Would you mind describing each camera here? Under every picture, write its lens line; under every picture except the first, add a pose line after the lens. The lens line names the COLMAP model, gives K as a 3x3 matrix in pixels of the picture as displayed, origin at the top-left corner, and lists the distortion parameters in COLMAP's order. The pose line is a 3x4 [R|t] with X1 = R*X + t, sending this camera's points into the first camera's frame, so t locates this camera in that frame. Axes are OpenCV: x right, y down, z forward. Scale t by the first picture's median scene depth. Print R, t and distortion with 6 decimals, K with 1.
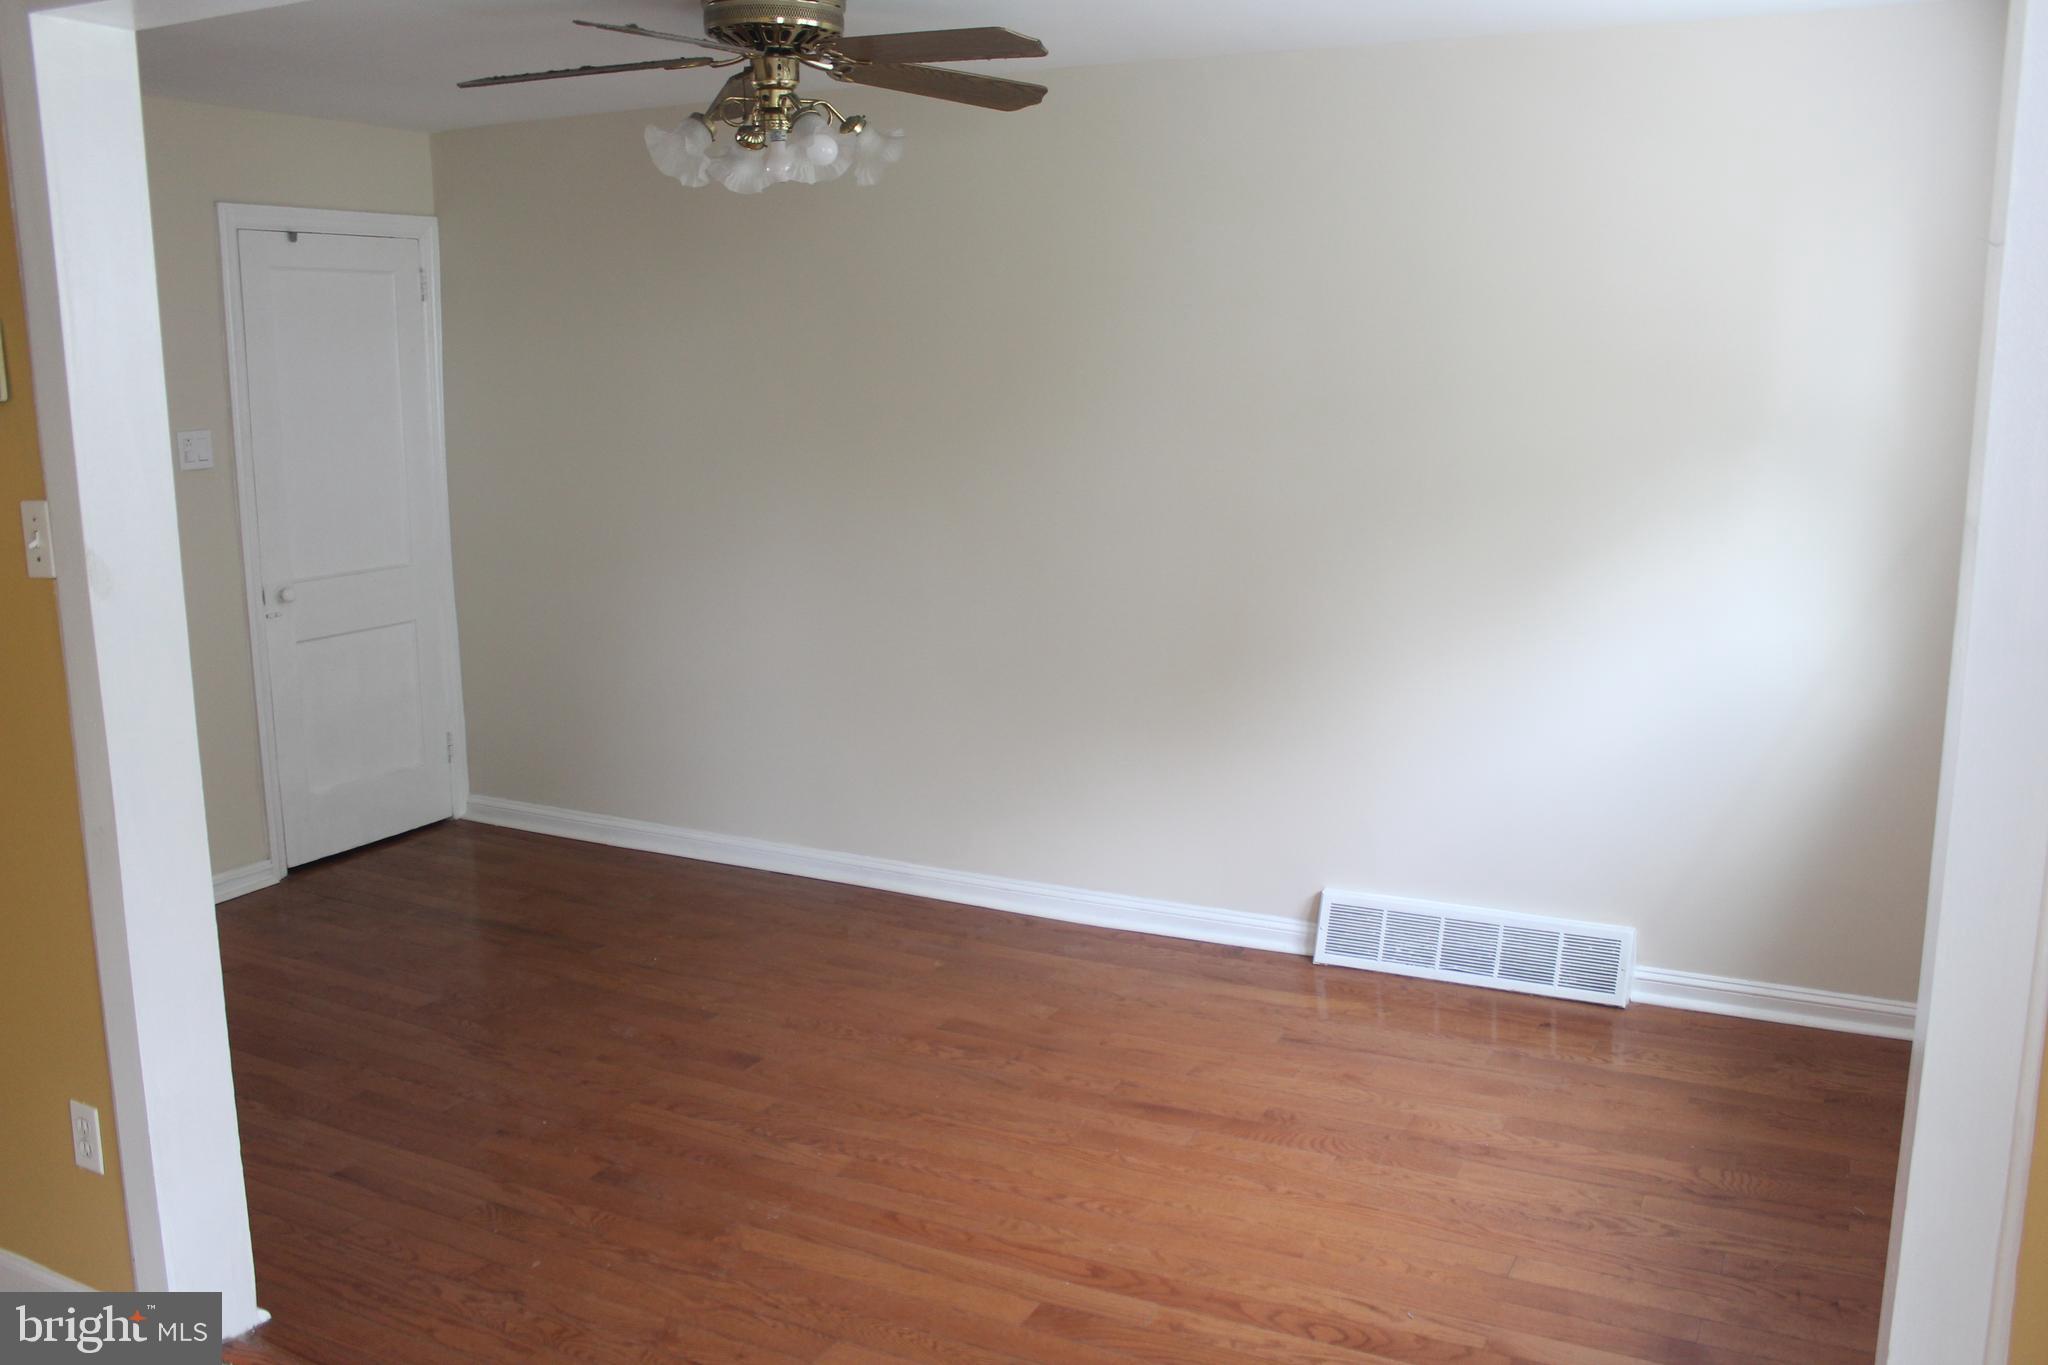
lens RADIAL K [[1723.0, 0, 1030.6], [0, 1723.0, 699.7], [0, 0, 1]] dist [-0.162819, 0.156194]
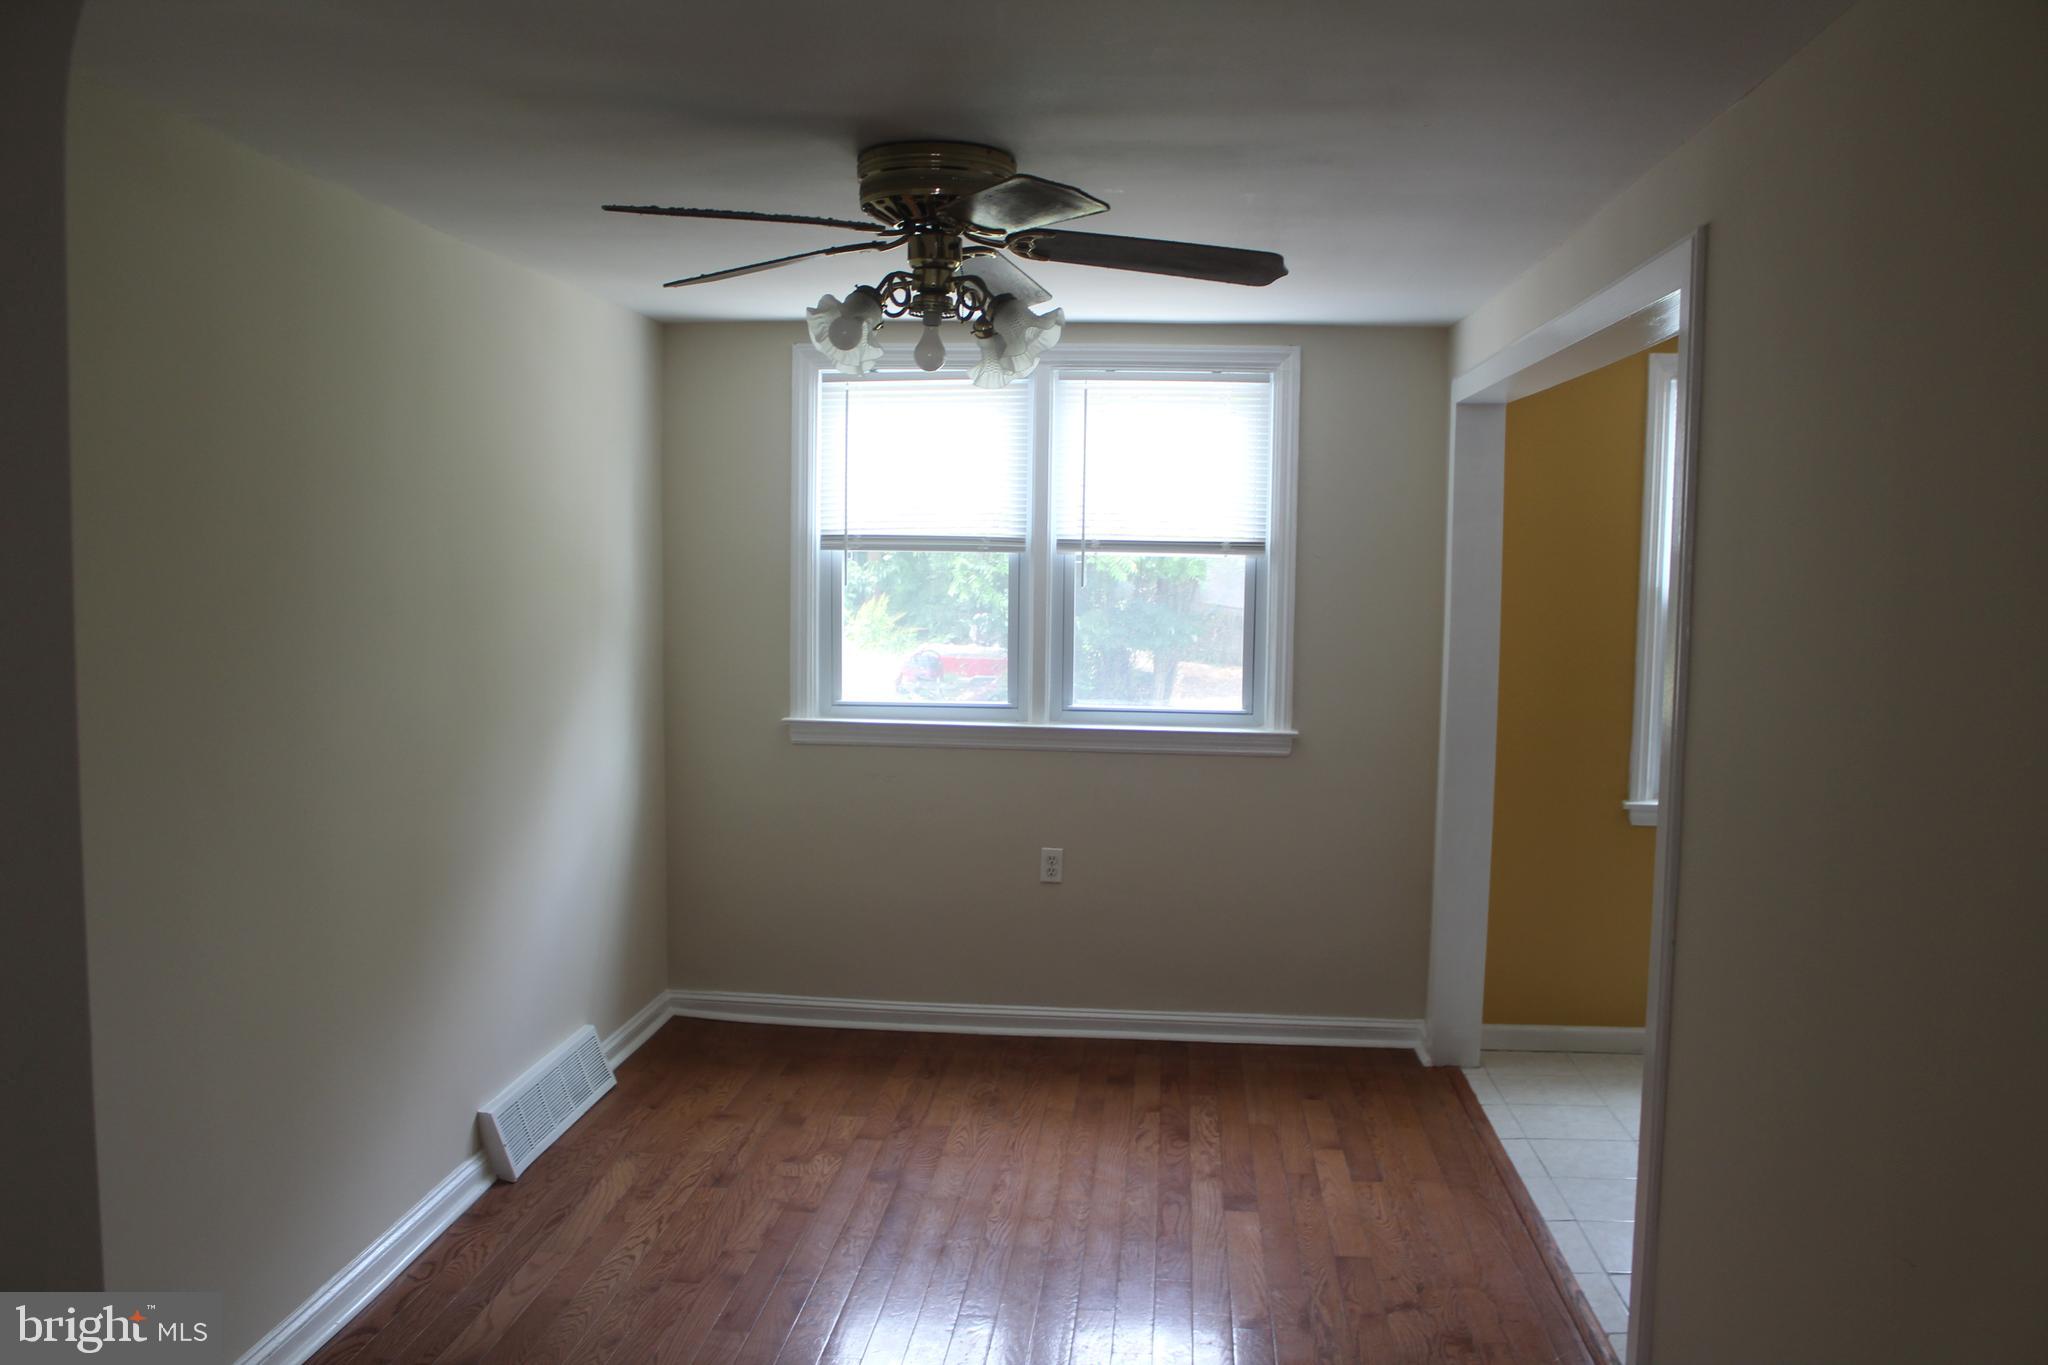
lens RADIAL K [[1723.0, 0, 1030.6], [0, 1723.0, 699.7], [0, 0, 1]] dist [-0.162819, 0.156194]
pose [[-0.372828, -0.077811, 0.924632, -0.824313], [0.178084, 0.971953, 0.153600, -0.209913], [-0.910651, 0.221929, -0.348514, 1.049785]]
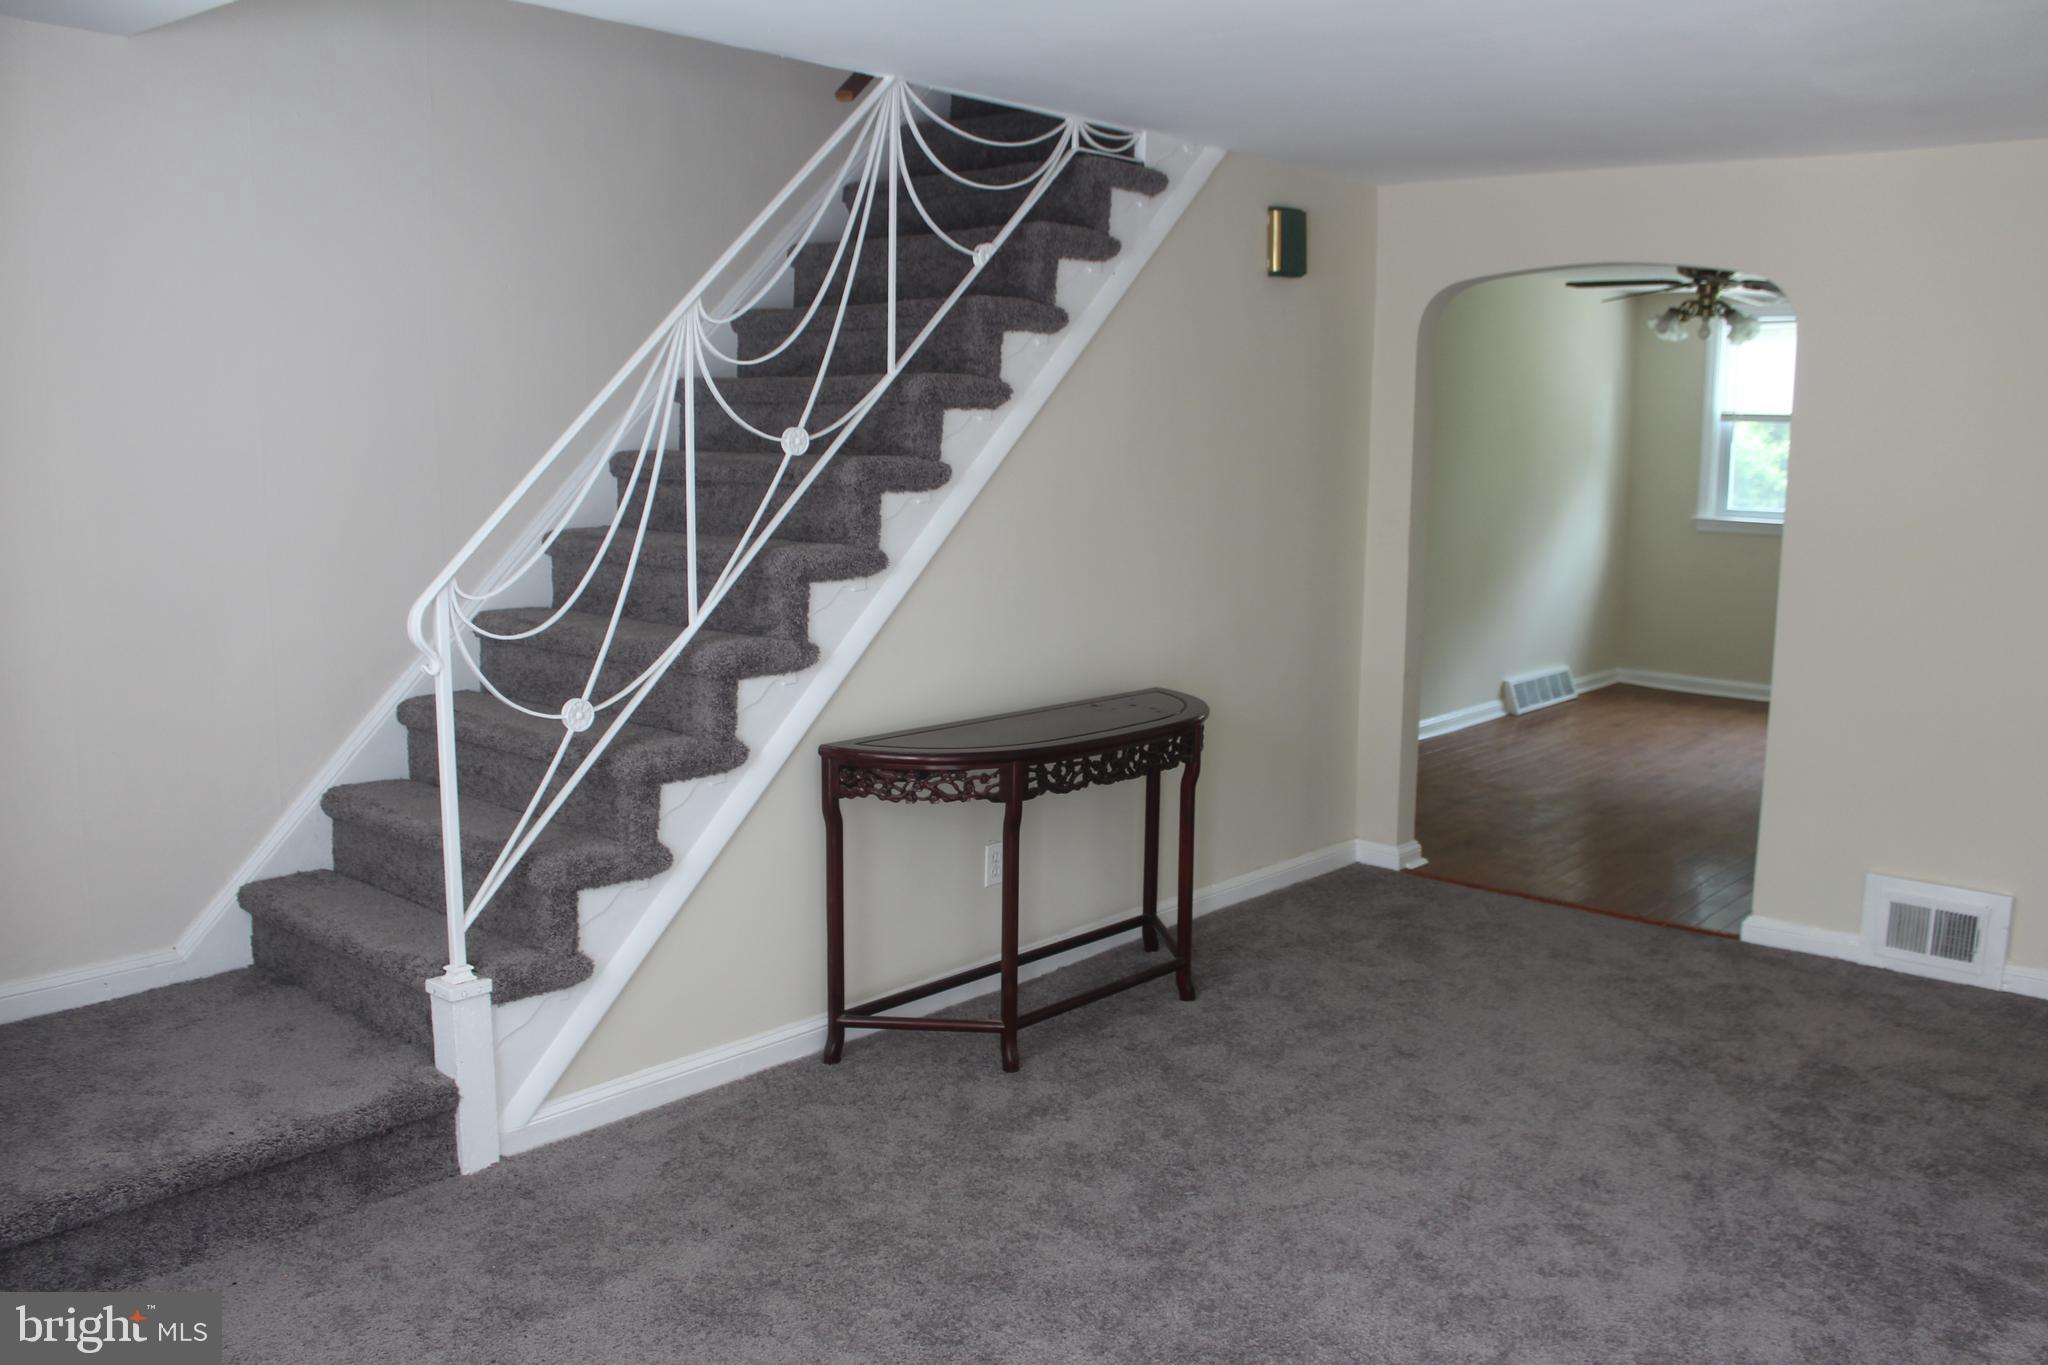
lens RADIAL K [[1723.0, 0, 1030.6], [0, 1723.0, 699.7], [0, 0, 1]] dist [-0.162819, 0.156194]
pose [[0.241277, -0.145500, 0.959487, -1.989692], [0.182144, 0.977916, 0.102492, -0.183781], [-0.953210, 0.150036, 0.262450, 1.063009]]
